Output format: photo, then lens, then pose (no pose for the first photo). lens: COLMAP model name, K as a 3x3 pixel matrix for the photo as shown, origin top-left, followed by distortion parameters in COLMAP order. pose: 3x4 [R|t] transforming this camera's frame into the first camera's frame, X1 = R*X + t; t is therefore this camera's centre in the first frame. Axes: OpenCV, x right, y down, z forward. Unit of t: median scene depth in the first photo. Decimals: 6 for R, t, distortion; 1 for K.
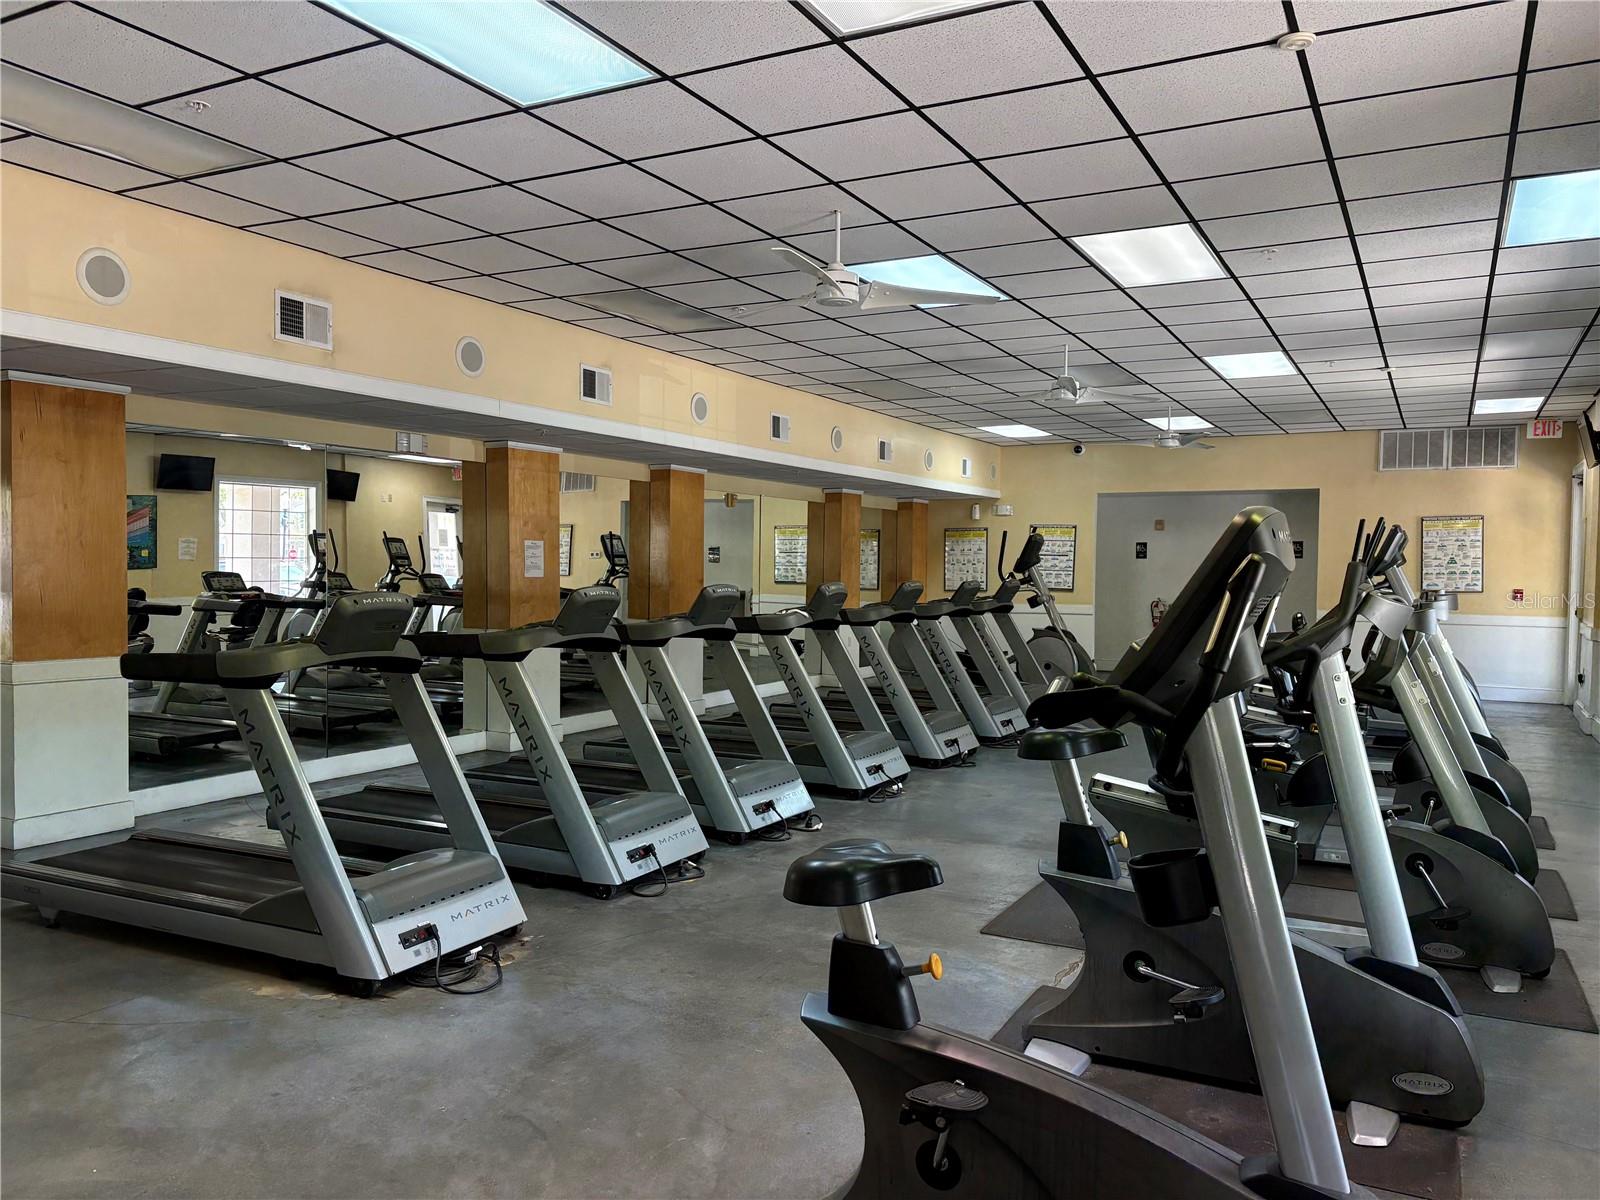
lens RADIAL K [[1202.9, 0, 799.7], [0, 1202.9, 598.7], [0, 0, 1]] dist [0.001143, 0.000033]
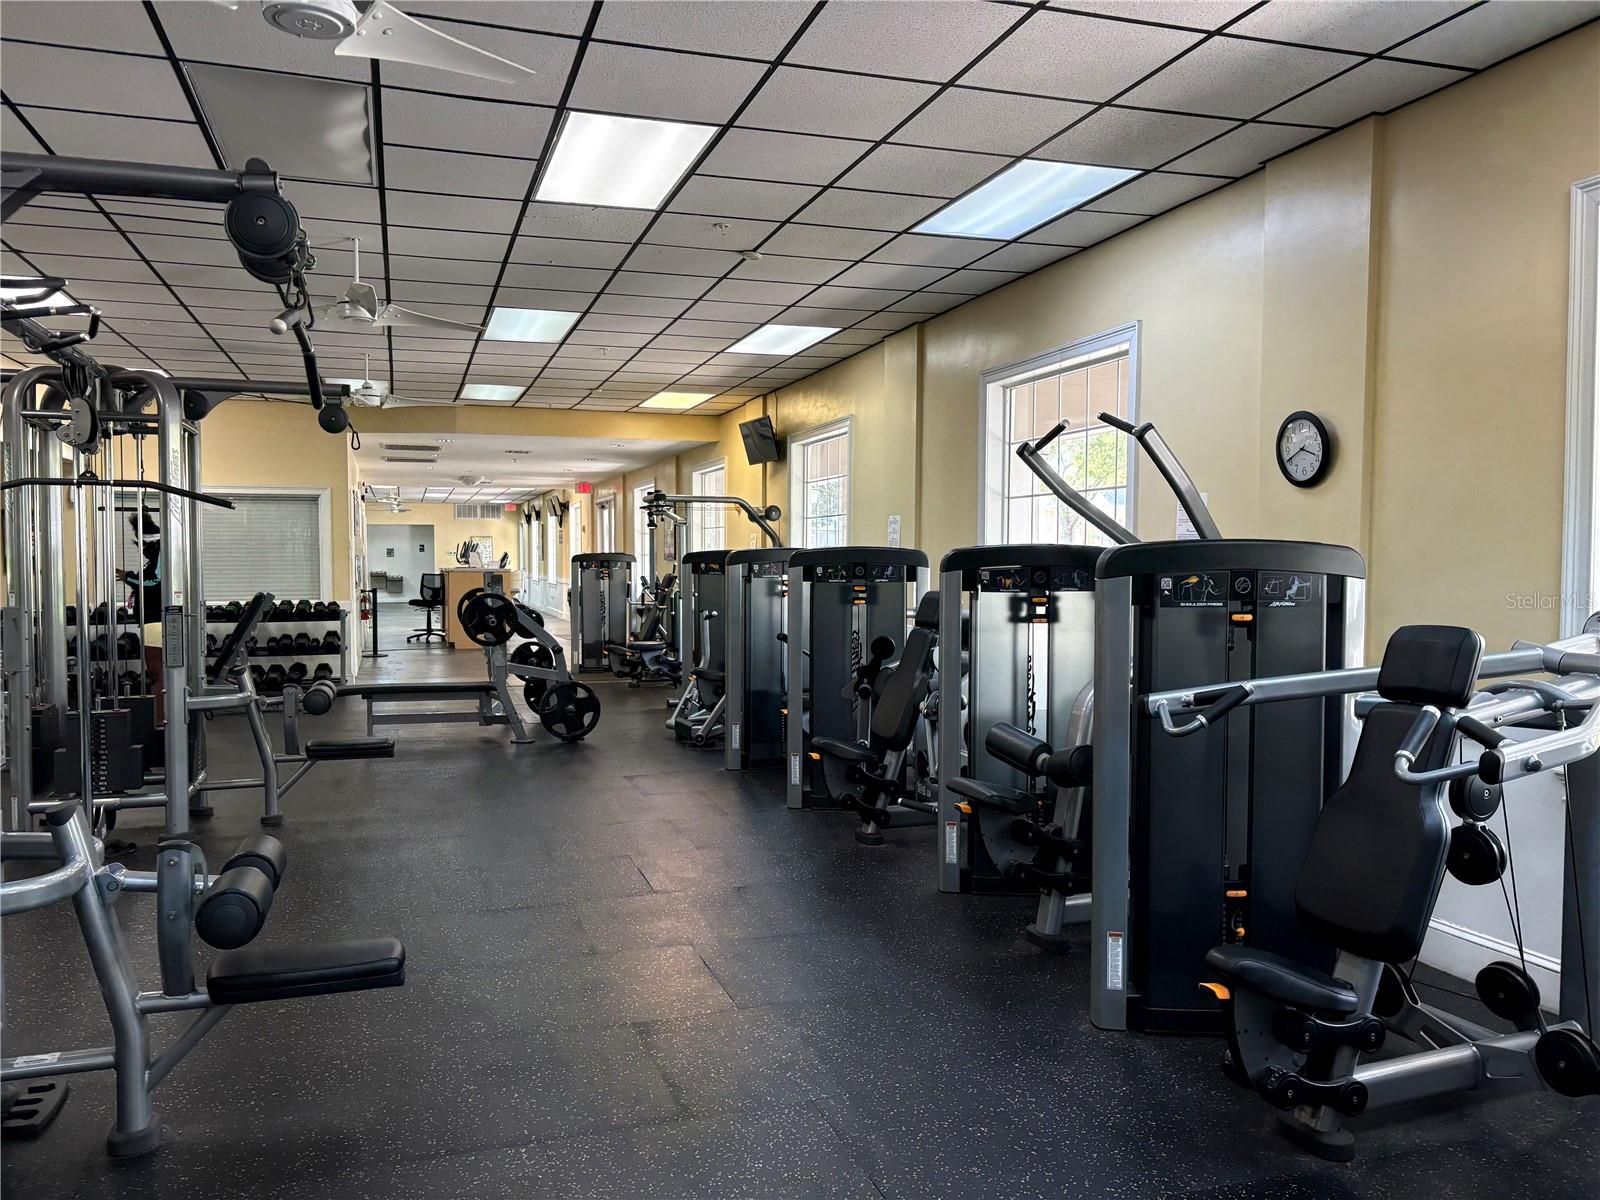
lens RADIAL K [[1202.9, 0, 801.2], [0, 1202.9, 602.7], [0, 0, 1]] dist [0.001143, 0.000033]
pose [[0.705031, -0.031387, 0.708482, -0.848383], [0.007802, 0.999303, 0.036507, -0.014408], [-0.709134, -0.020211, 0.704784, -1.381507]]
